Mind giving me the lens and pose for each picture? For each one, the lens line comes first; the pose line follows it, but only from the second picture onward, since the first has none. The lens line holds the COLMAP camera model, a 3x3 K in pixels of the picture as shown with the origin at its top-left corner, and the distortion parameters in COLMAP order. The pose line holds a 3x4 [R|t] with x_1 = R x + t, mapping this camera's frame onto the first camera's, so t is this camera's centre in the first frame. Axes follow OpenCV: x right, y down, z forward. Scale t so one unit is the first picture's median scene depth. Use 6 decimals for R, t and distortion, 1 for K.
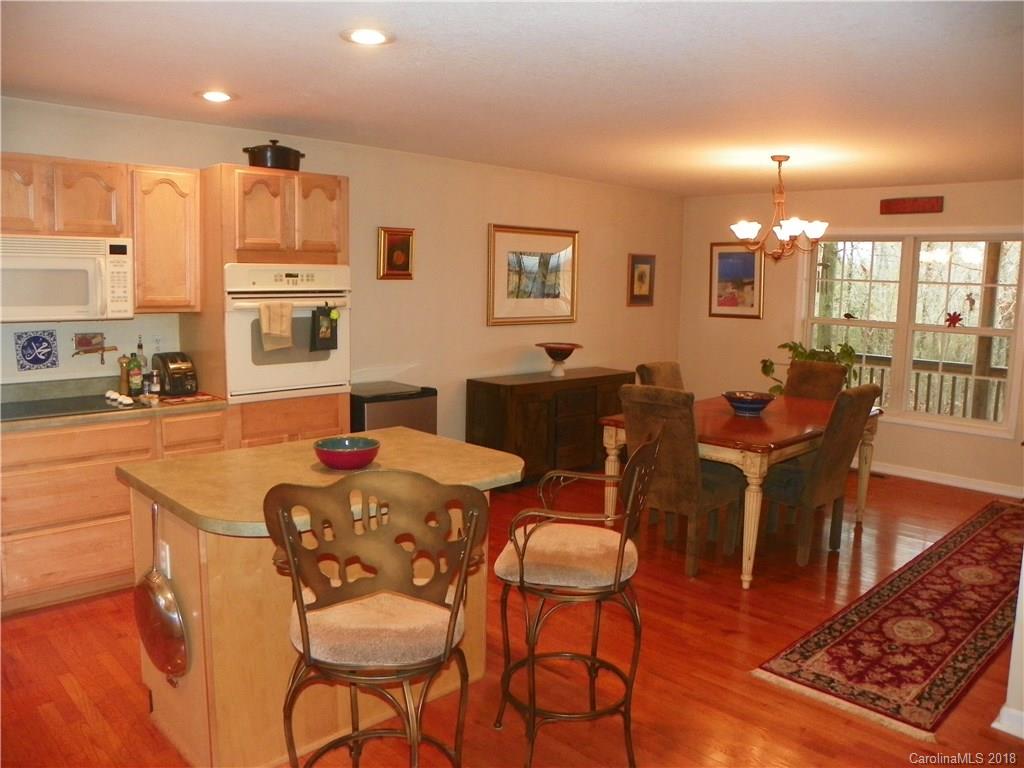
lens RADIAL K [[786.9, 0, 496.4], [0, 786.9, 381.5], [0, 0, 1]] dist [-0.145376, 0.099406]
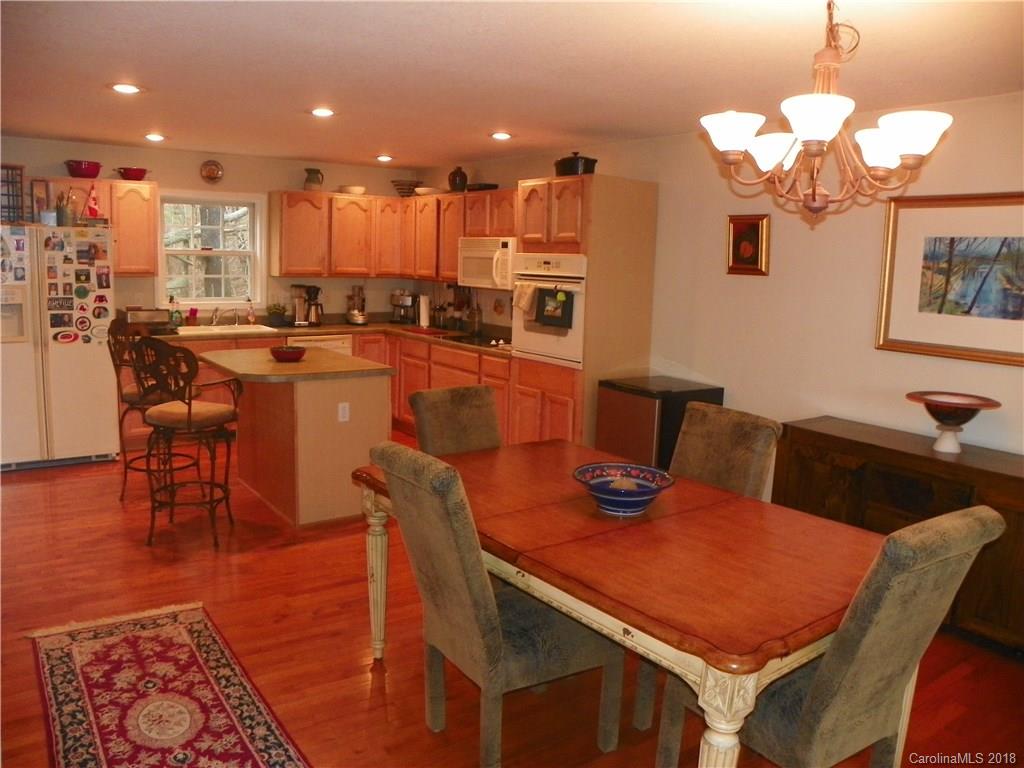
lens RADIAL K [[777.6, 0, 512.0], [0, 777.6, 384.0], [0, 0, 1]] dist [-0.133135, 0.079852]
pose [[-0.133492, 0.136084, -0.981662, 1.224493], [-0.162924, 0.974038, 0.157182, -0.167772], [0.977566, 0.180919, -0.107855, 1.402190]]
